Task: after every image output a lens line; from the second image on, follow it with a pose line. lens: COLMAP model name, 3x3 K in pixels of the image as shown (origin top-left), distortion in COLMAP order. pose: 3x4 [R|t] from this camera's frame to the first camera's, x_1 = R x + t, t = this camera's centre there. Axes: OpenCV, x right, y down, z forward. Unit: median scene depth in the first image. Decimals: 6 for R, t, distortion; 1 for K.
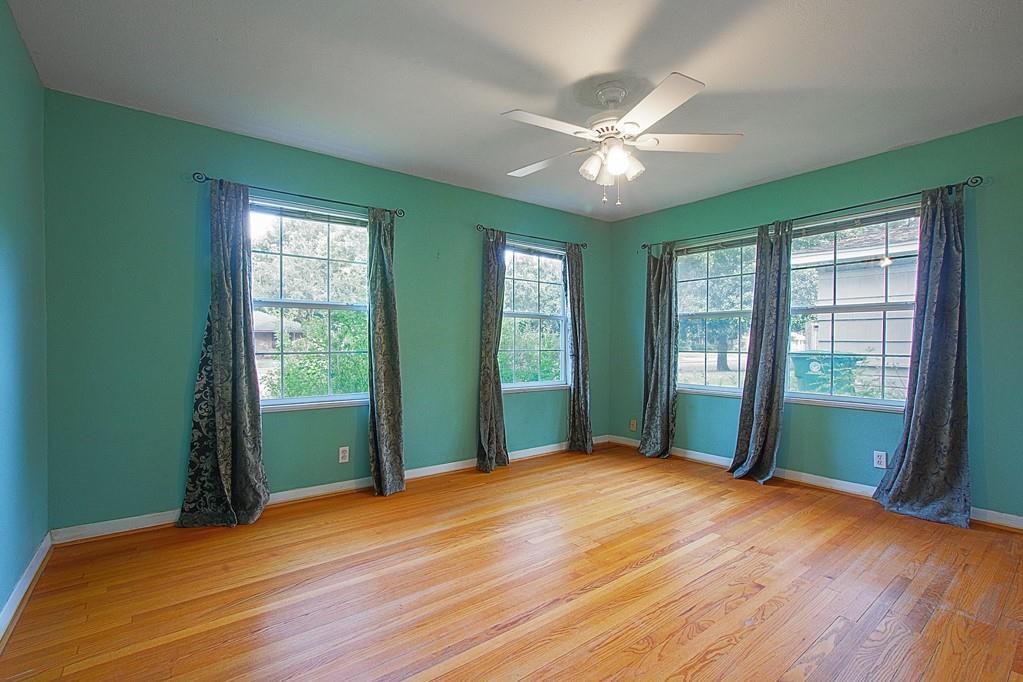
lens RADIAL K [[469.3, 0, 511.5], [0, 469.3, 341.0], [0, 0, 1]] dist [0.001882, 0.000142]
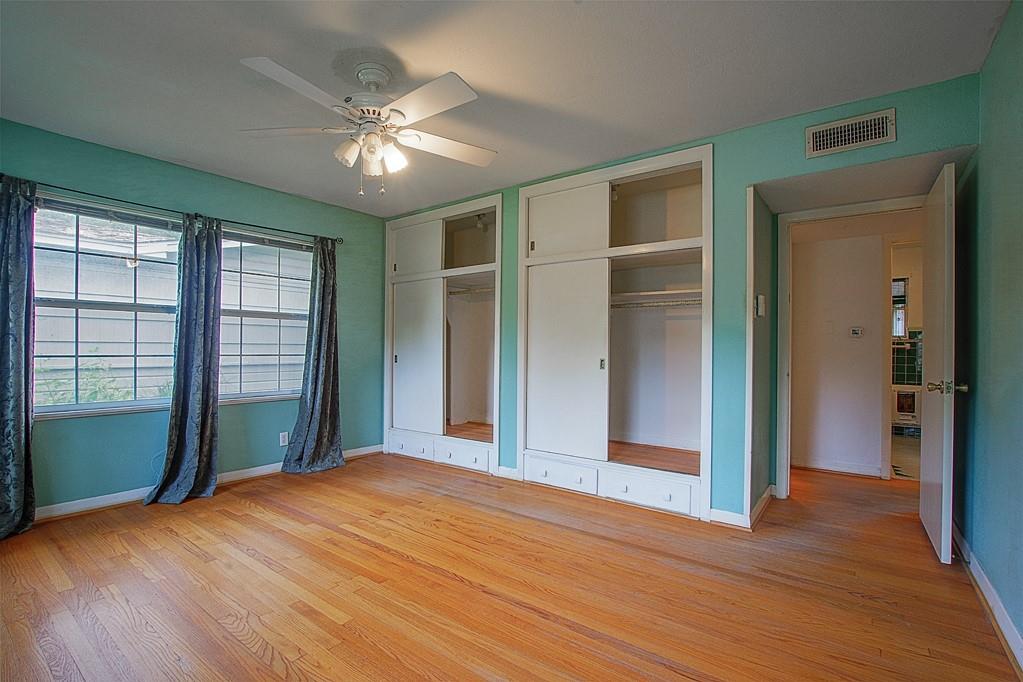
lens RADIAL K [[469.3, 0, 510.0], [0, 469.3, 345.4], [0, 0, 1]] dist [-0.021452, 0.000008]
pose [[-0.253858, -0.000206, 0.967241, -0.562087], [-0.012682, 0.999915, -0.003116, 0.000986], [-0.967158, -0.013058, -0.253839, 0.737504]]
